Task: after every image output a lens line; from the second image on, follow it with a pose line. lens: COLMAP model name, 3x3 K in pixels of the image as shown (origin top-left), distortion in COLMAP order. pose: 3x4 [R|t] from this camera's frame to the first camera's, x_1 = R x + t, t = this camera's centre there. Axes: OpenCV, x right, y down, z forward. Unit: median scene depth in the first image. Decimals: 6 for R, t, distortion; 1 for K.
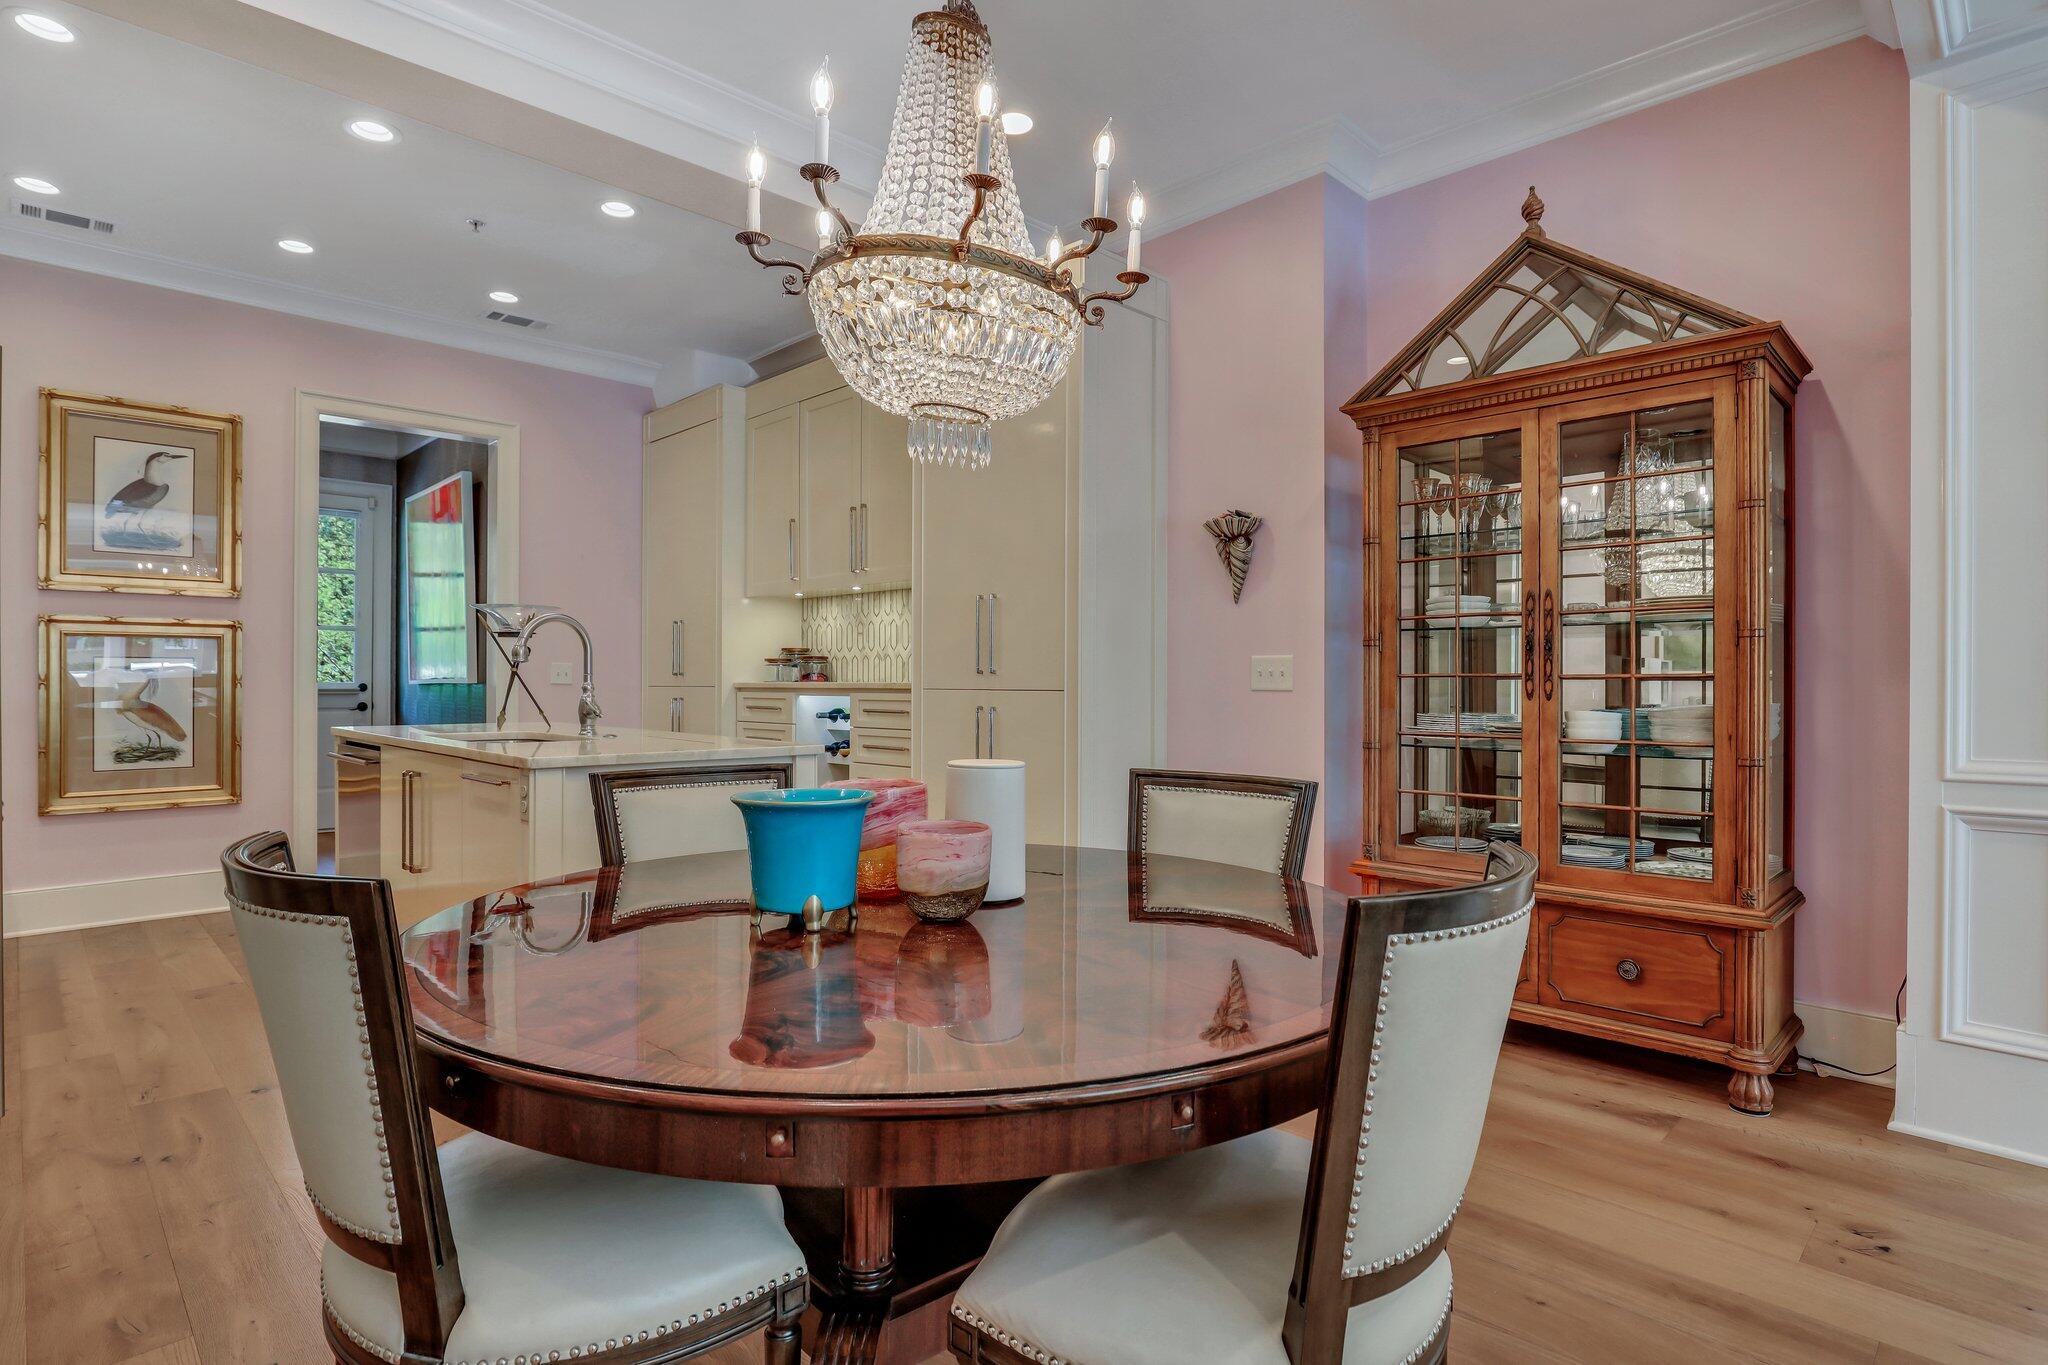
lens RADIAL K [[1079.6, 0, 1104.0], [0, 1079.6, 712.0], [0, 0, 1]] dist [-0.055531, 0.011720]
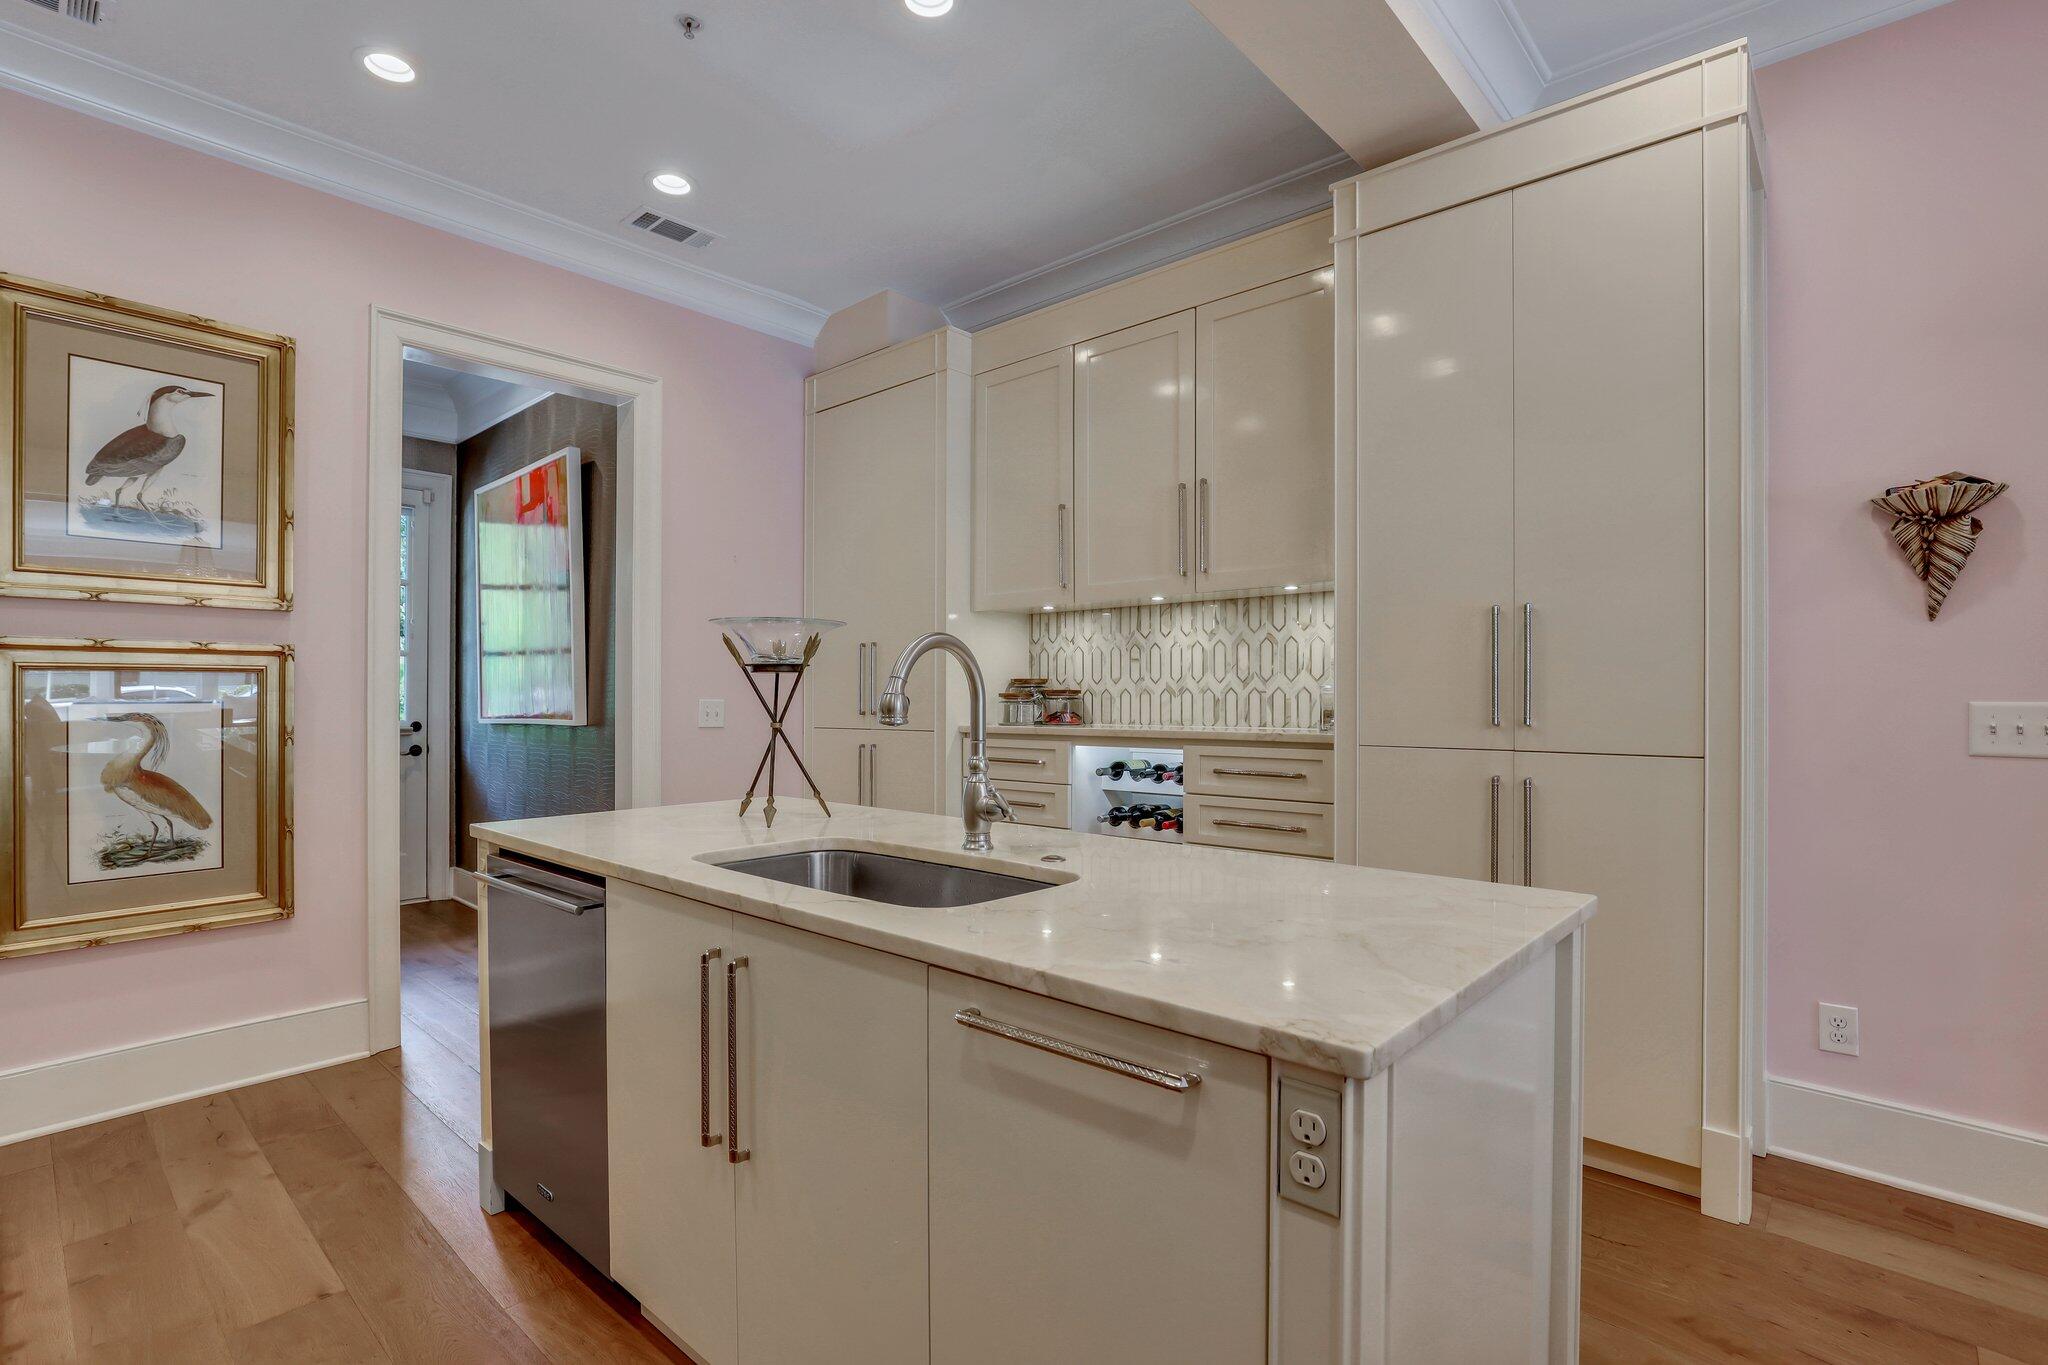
lens RADIAL K [[931.1, 0, 994.0], [0, 931.1, 712.6], [0, 0, 1]] dist [-0.038104, 0.000272]
pose [[0.999705, -0.005920, 0.023544, -0.394490], [0.006049, 0.999967, -0.005438, -0.038447], [-0.023511, 0.005578, 0.999708, 0.410410]]
